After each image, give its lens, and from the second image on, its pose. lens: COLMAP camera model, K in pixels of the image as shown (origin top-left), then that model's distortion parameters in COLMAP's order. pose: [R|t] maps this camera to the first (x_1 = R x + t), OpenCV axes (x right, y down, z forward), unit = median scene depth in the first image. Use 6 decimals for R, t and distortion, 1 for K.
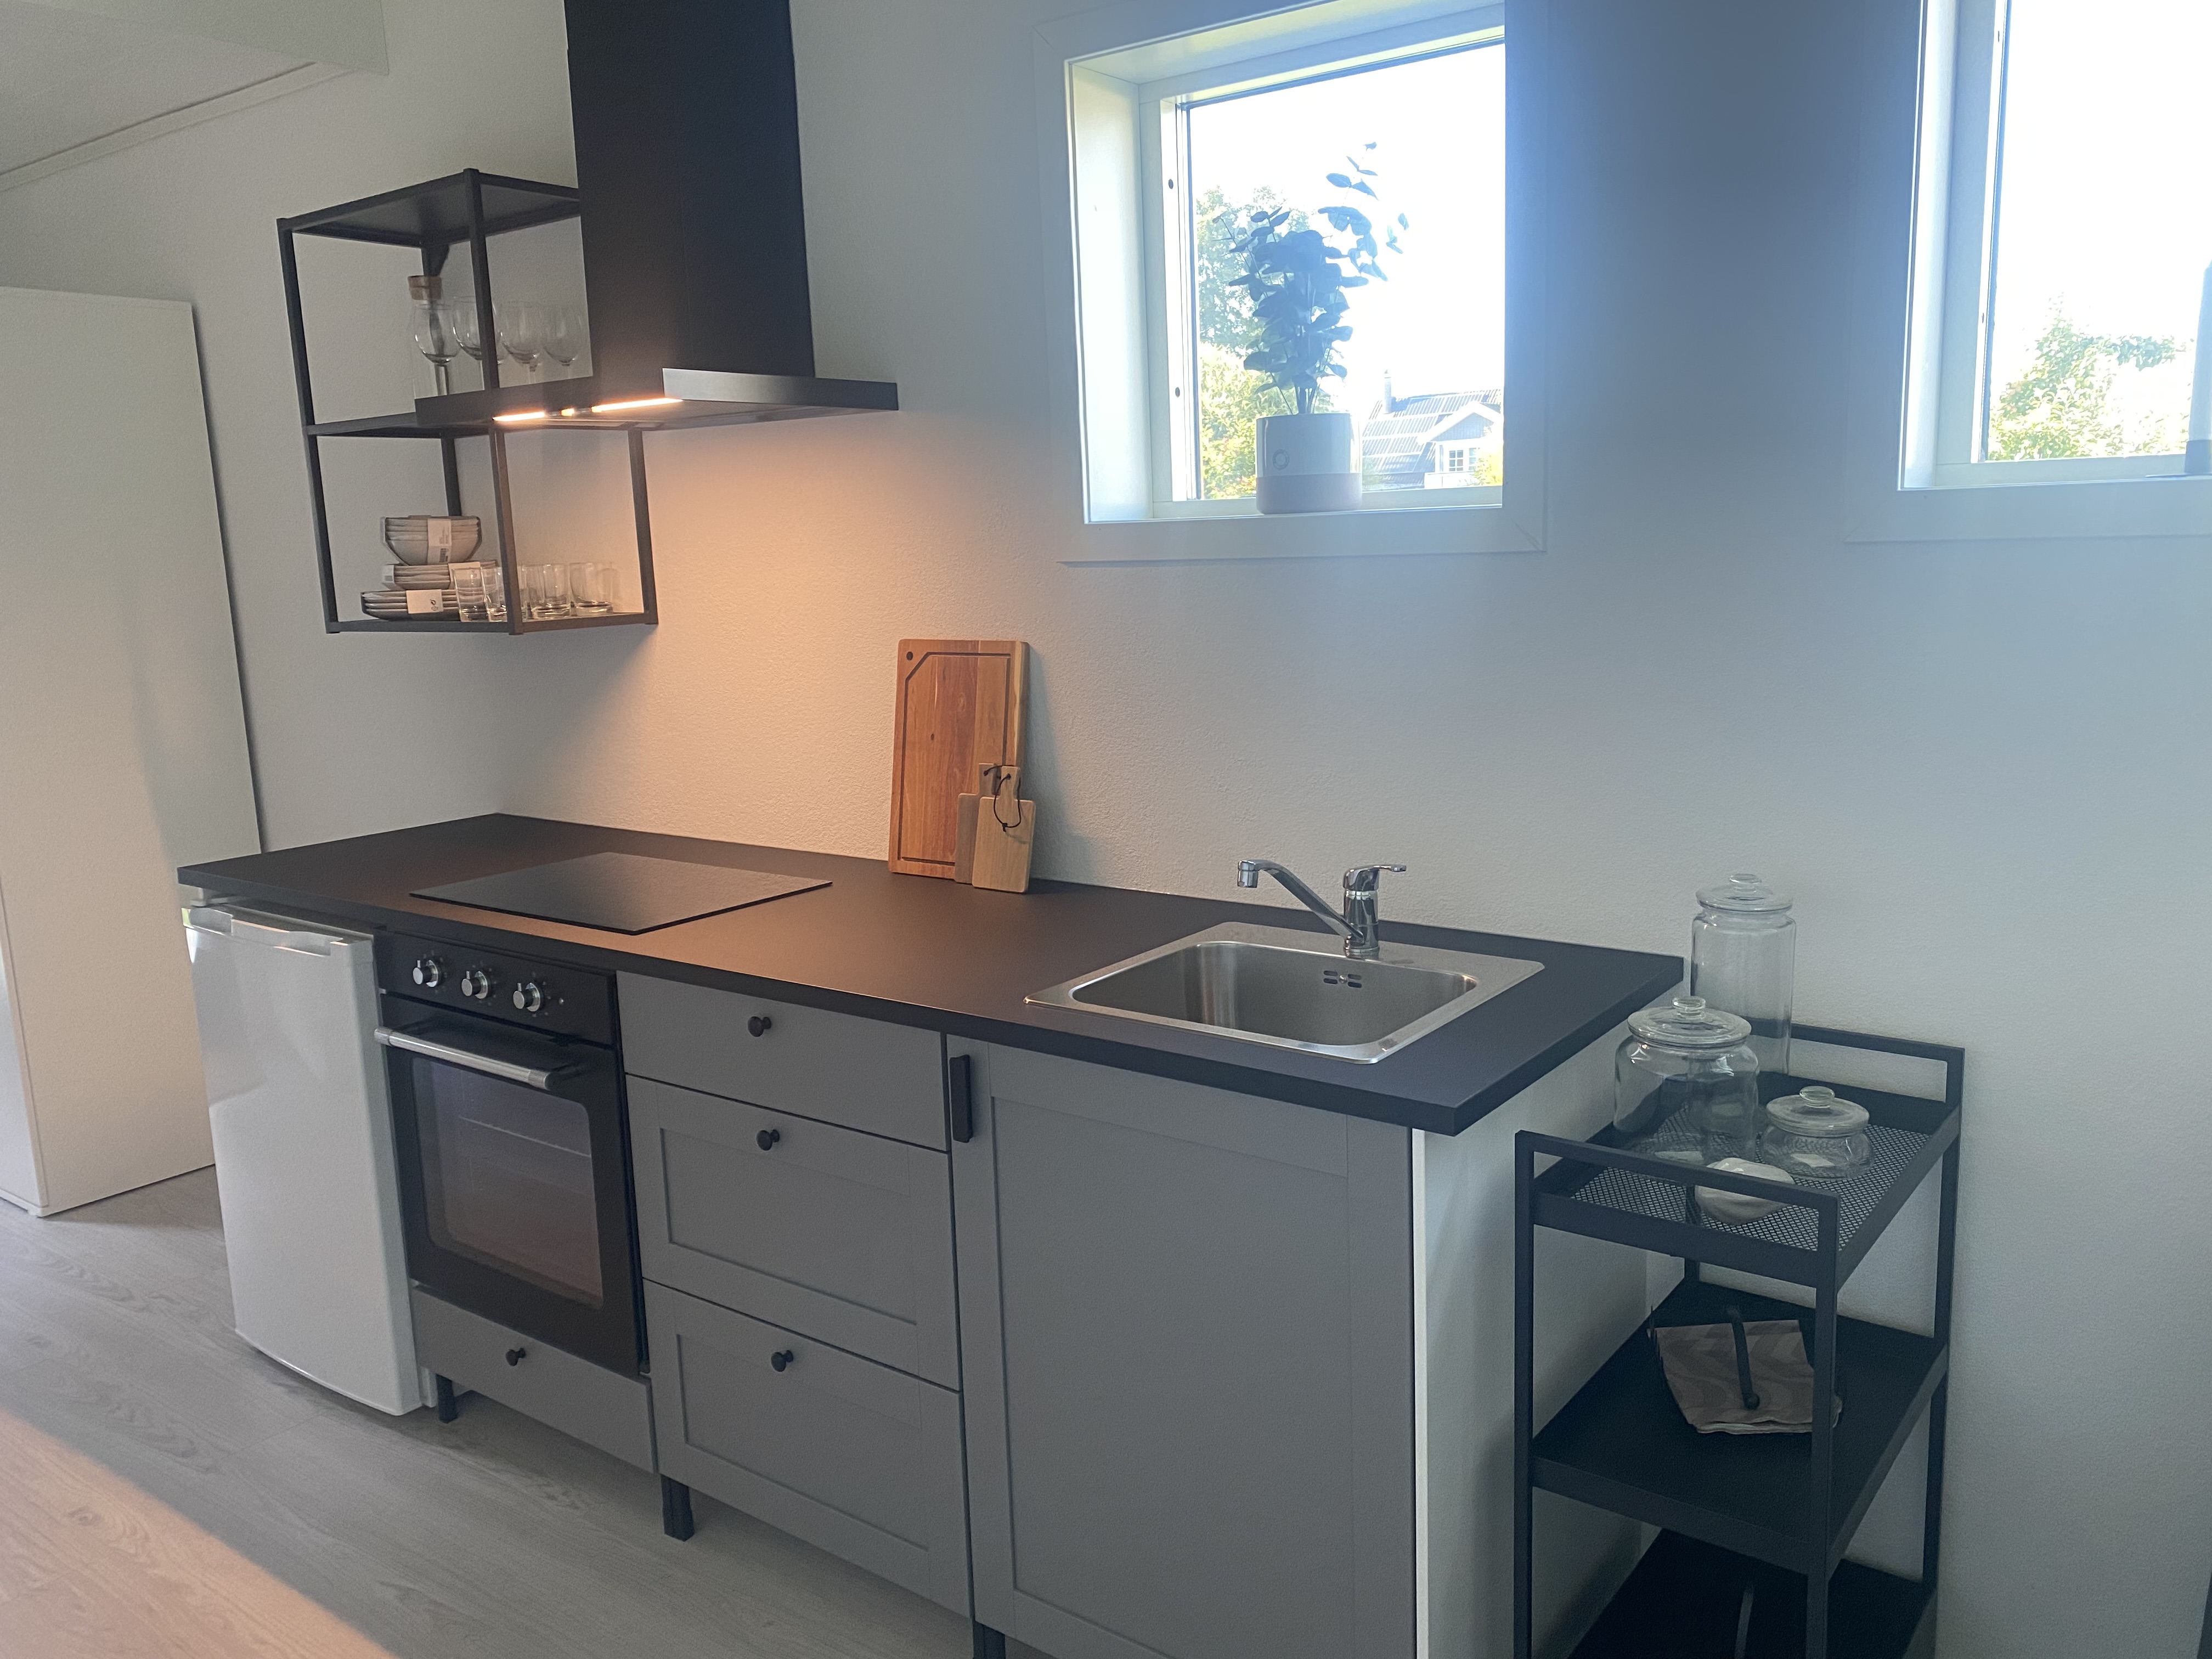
lens RADIAL K [[1704.5, 0, 1148.1], [0, 1704.5, 840.1], [0, 0, 1]] dist [0.006998, -0.009328]
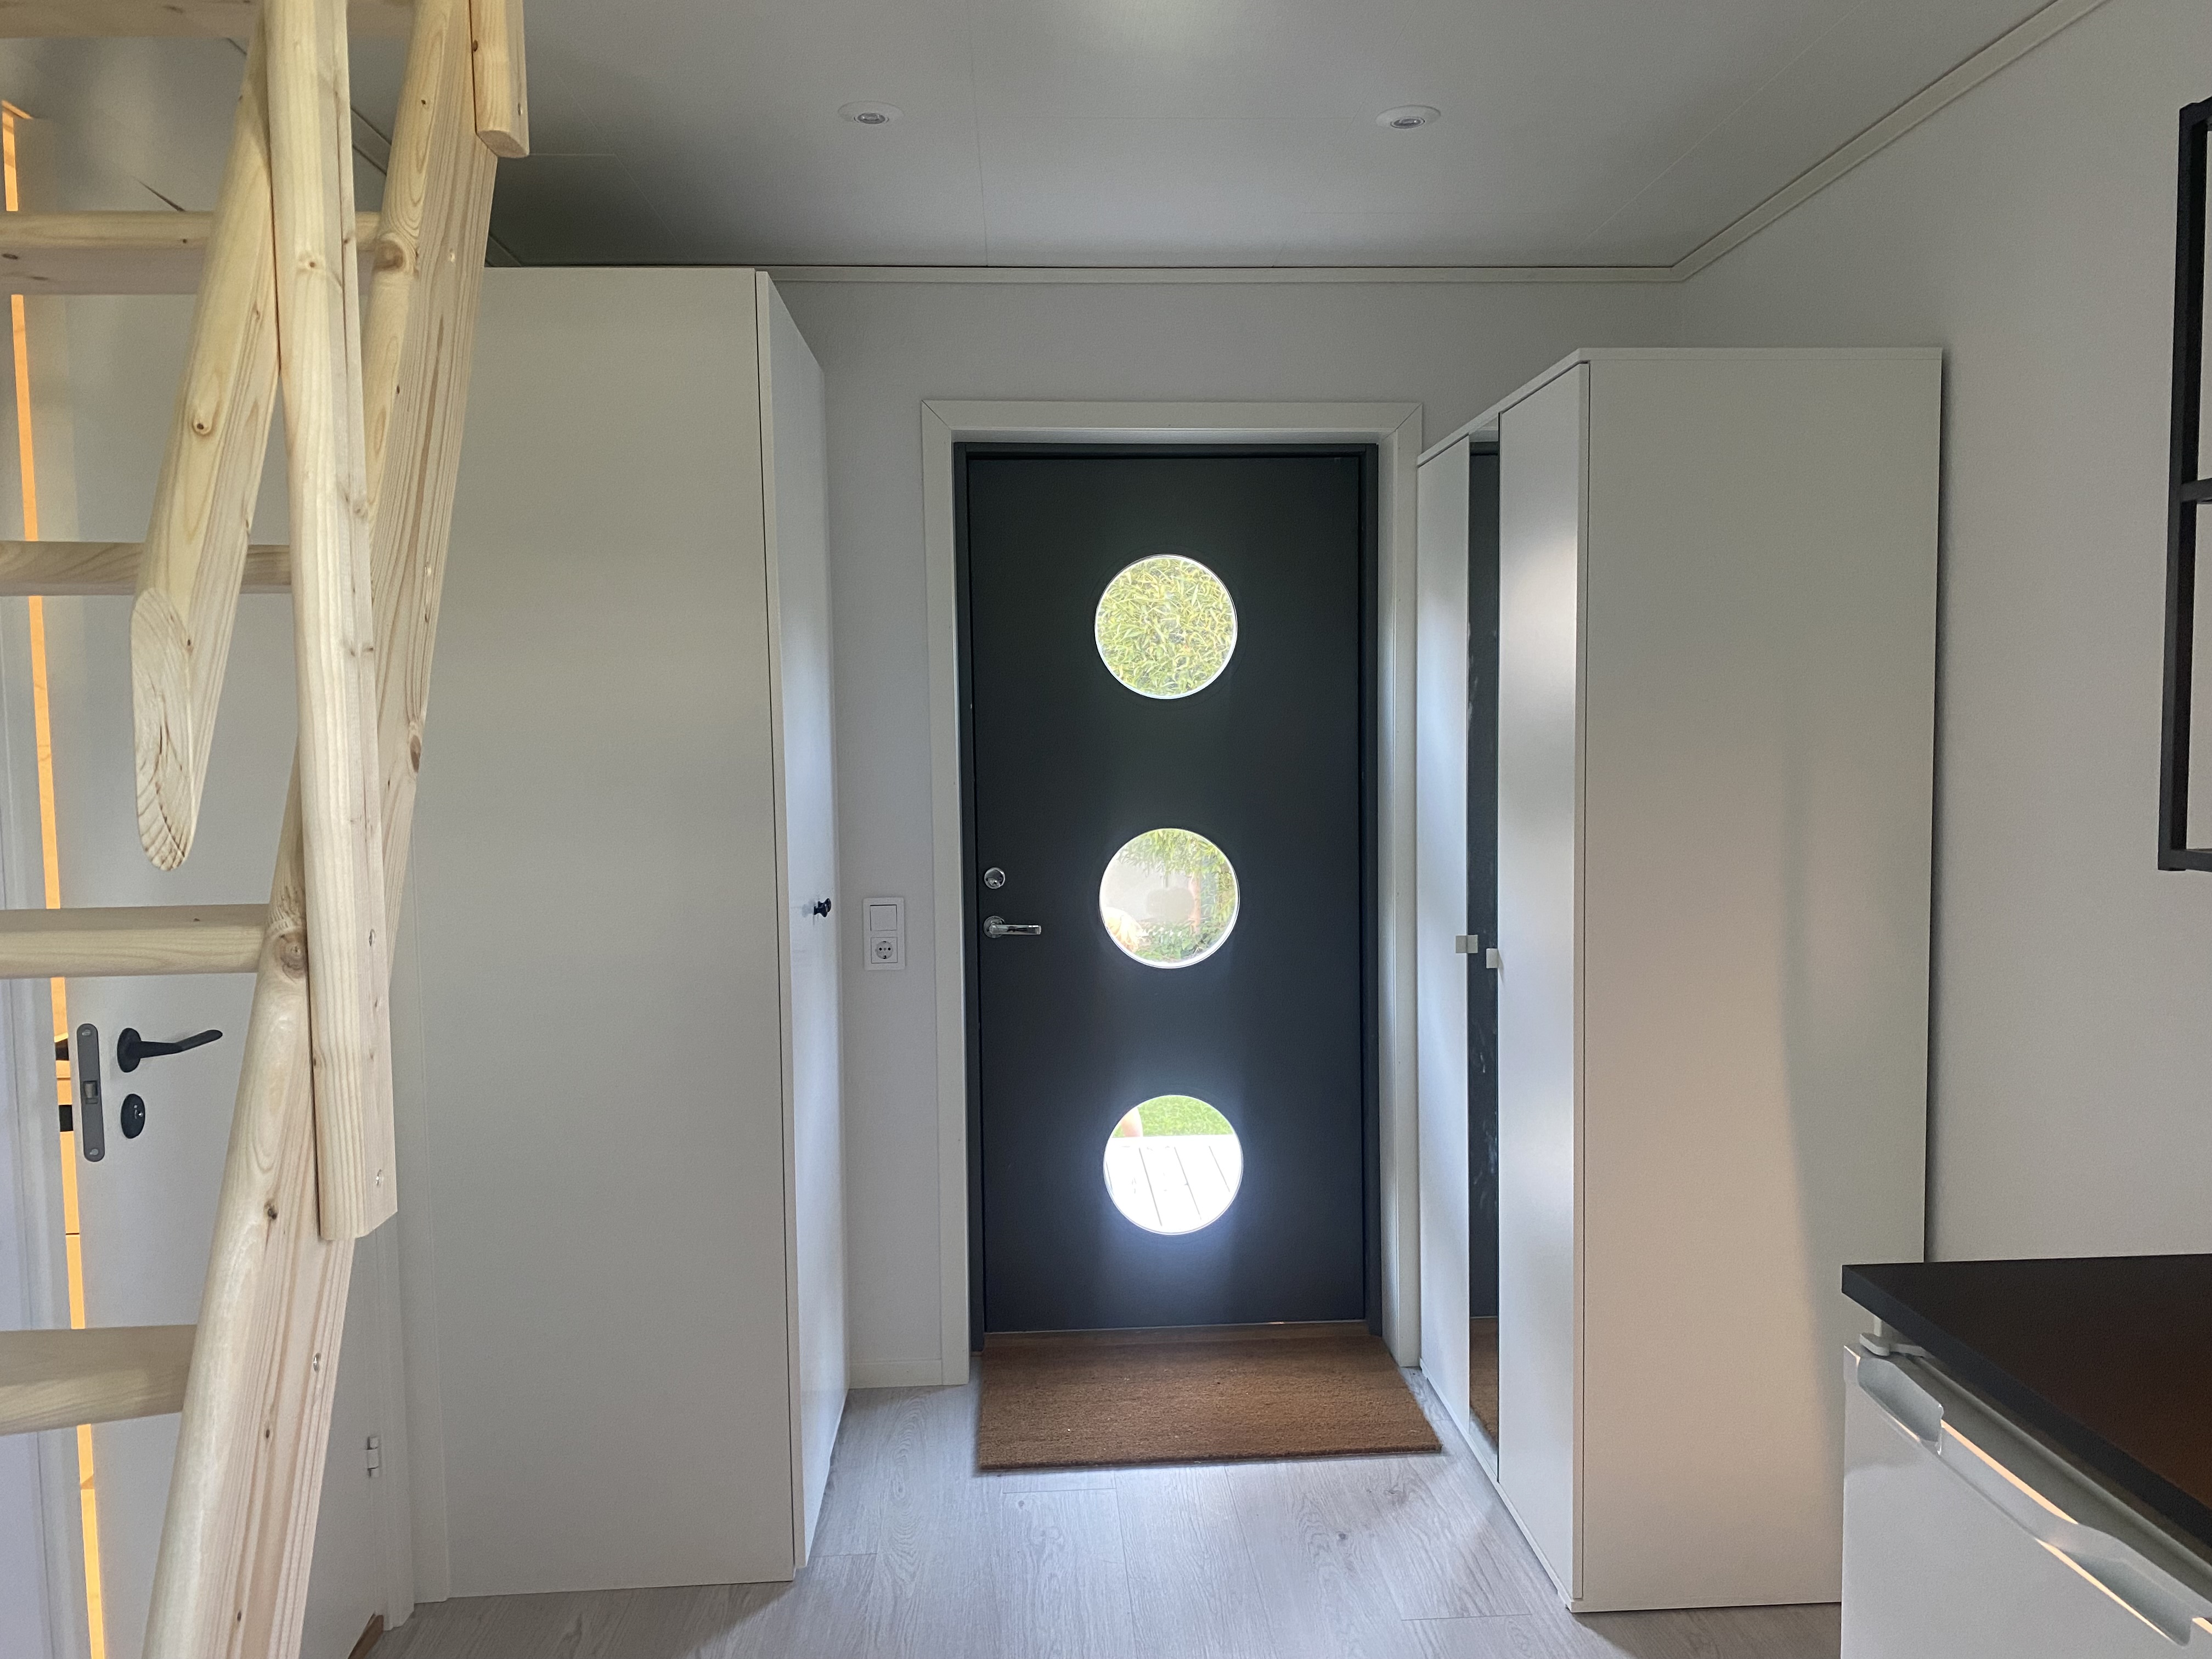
lens RADIAL K [[1674.7, 0, 1102.8], [0, 1674.7, 836.8], [0, 0, 1]] dist [0.107717, -0.184478]
pose [[0.624628, 0.075455, -0.777268, -0.334040], [-0.144831, 0.989247, -0.020356, -0.087787], [0.767374, 0.125288, 0.628840, 0.498165]]
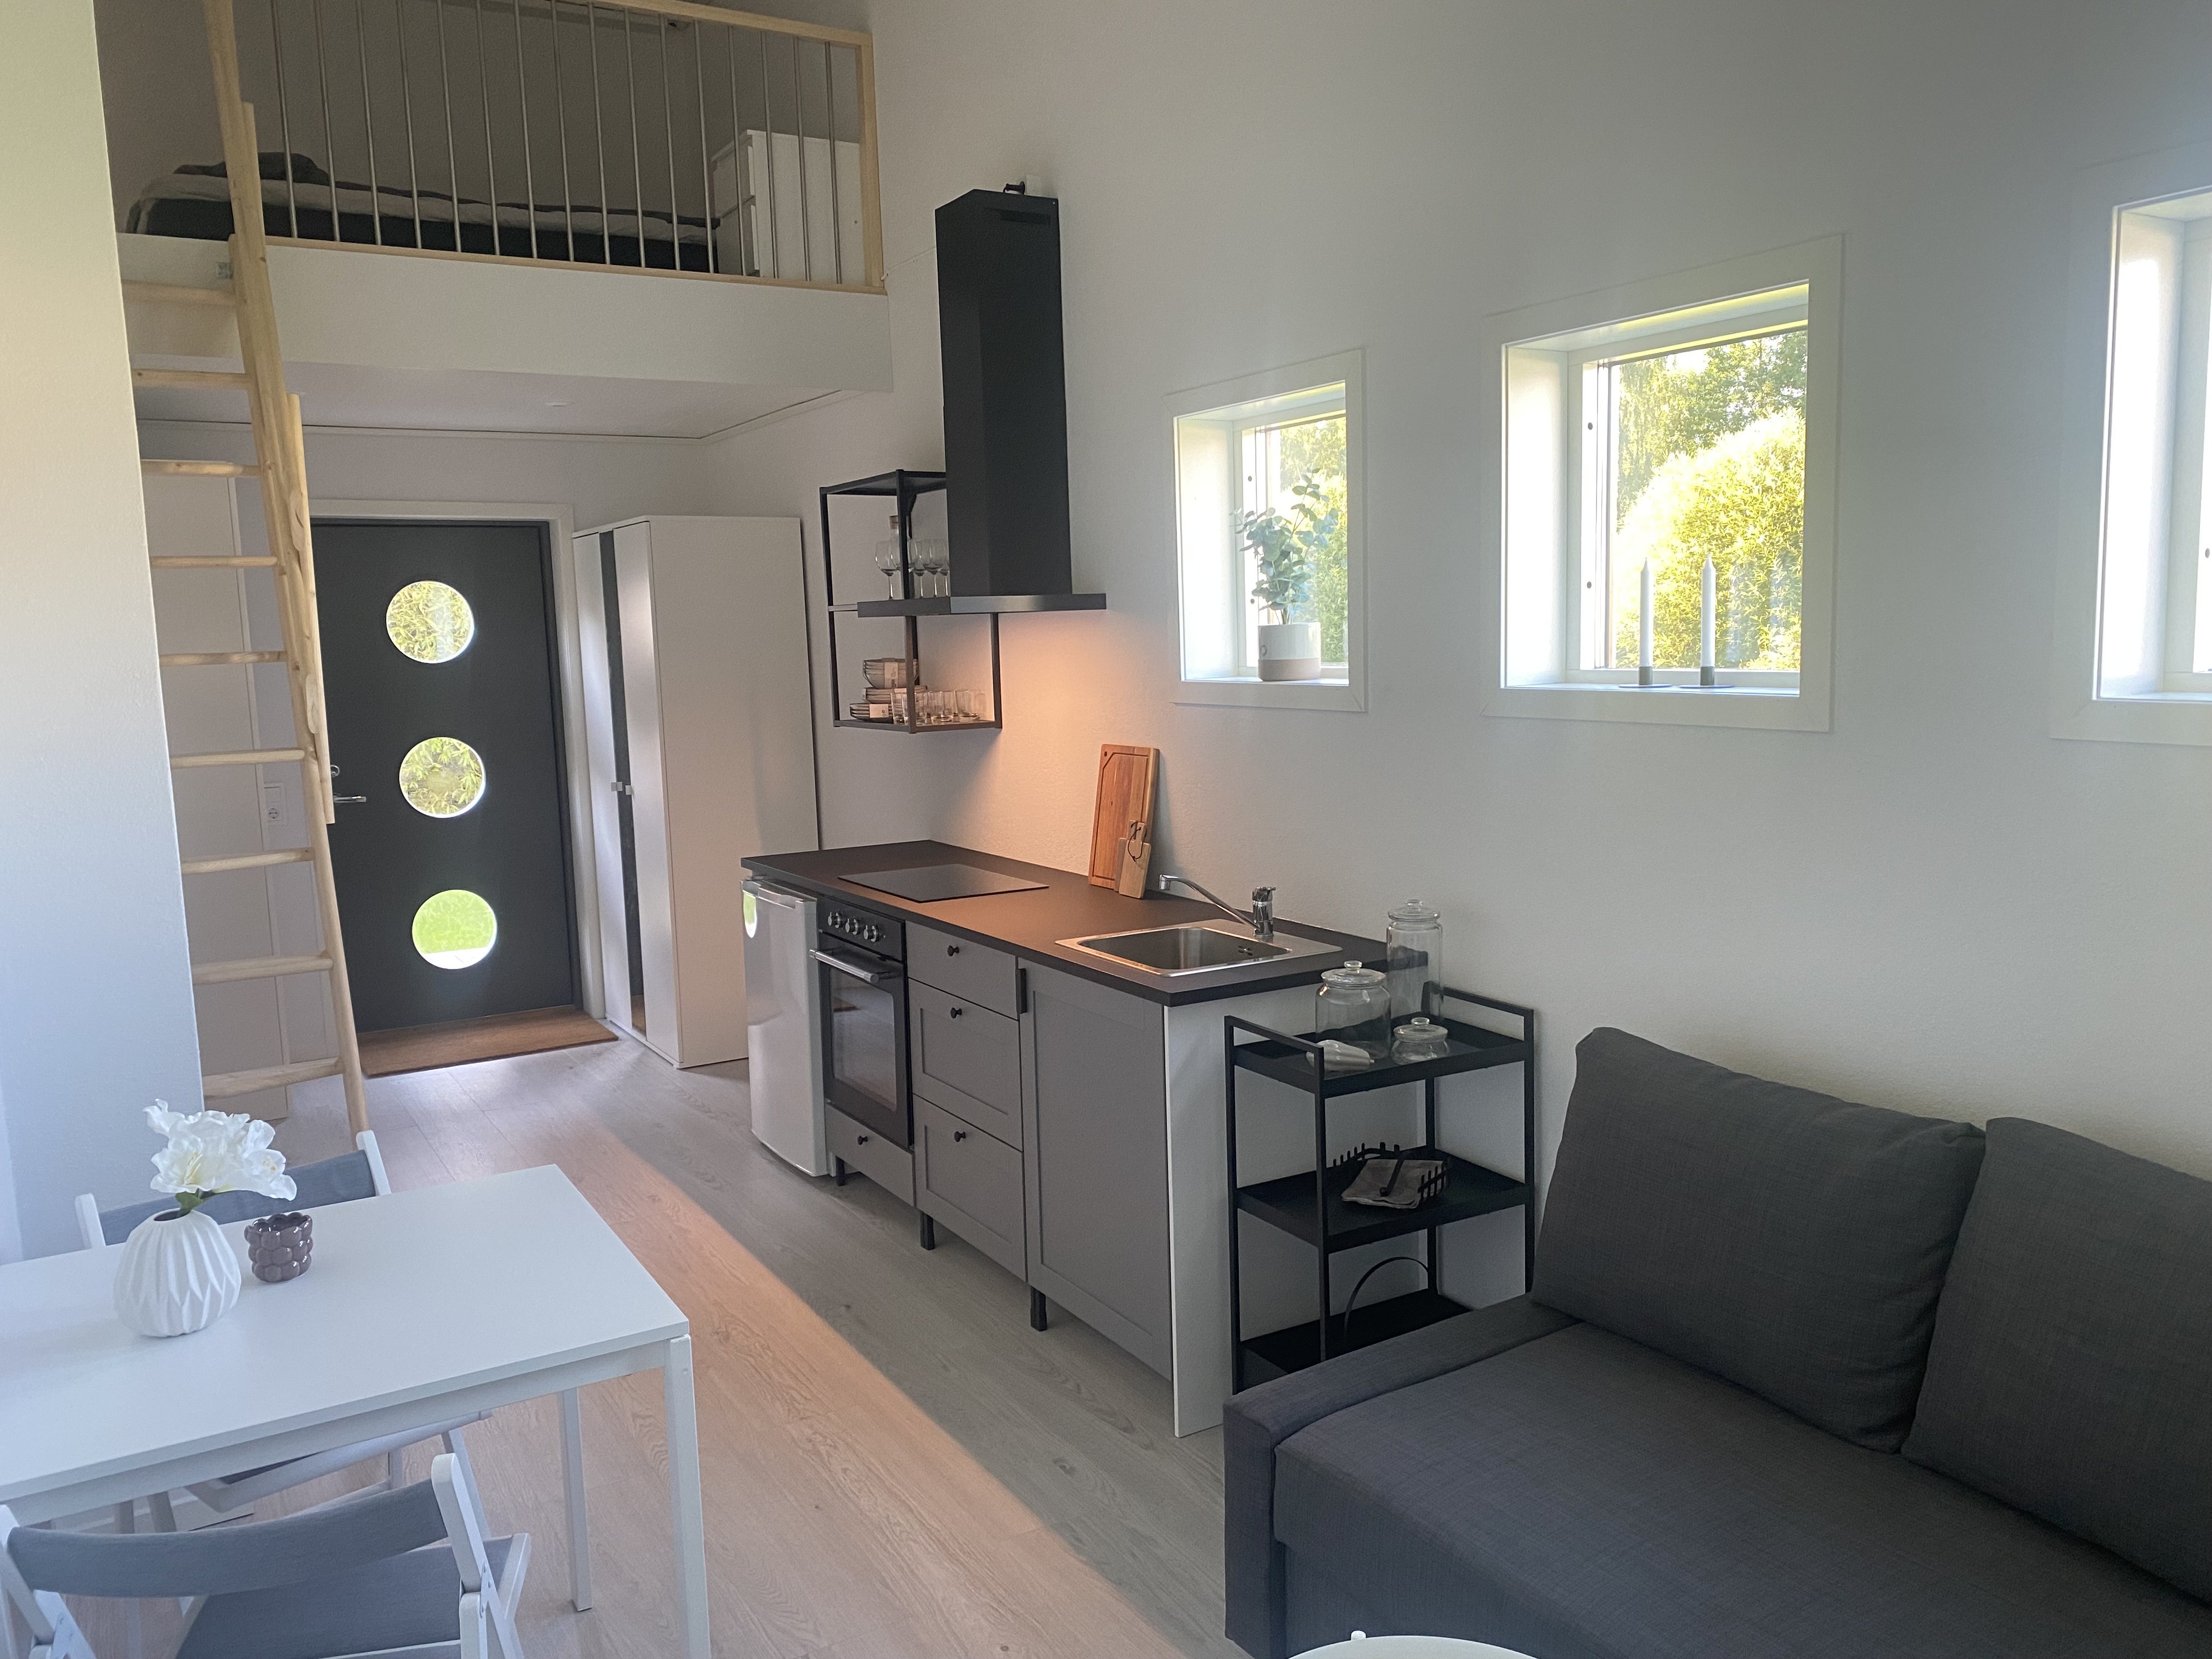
lens RADIAL K [[1674.7, 0, 1102.8], [0, 1674.7, 836.8], [0, 0, 1]] dist [0.107717, -0.184478]
pose [[0.919307, 0.054373, -0.389767, 0.509026], [-0.071017, 0.997071, -0.028407, 0.019444], [0.387080, 0.053794, 0.920475, -0.515920]]
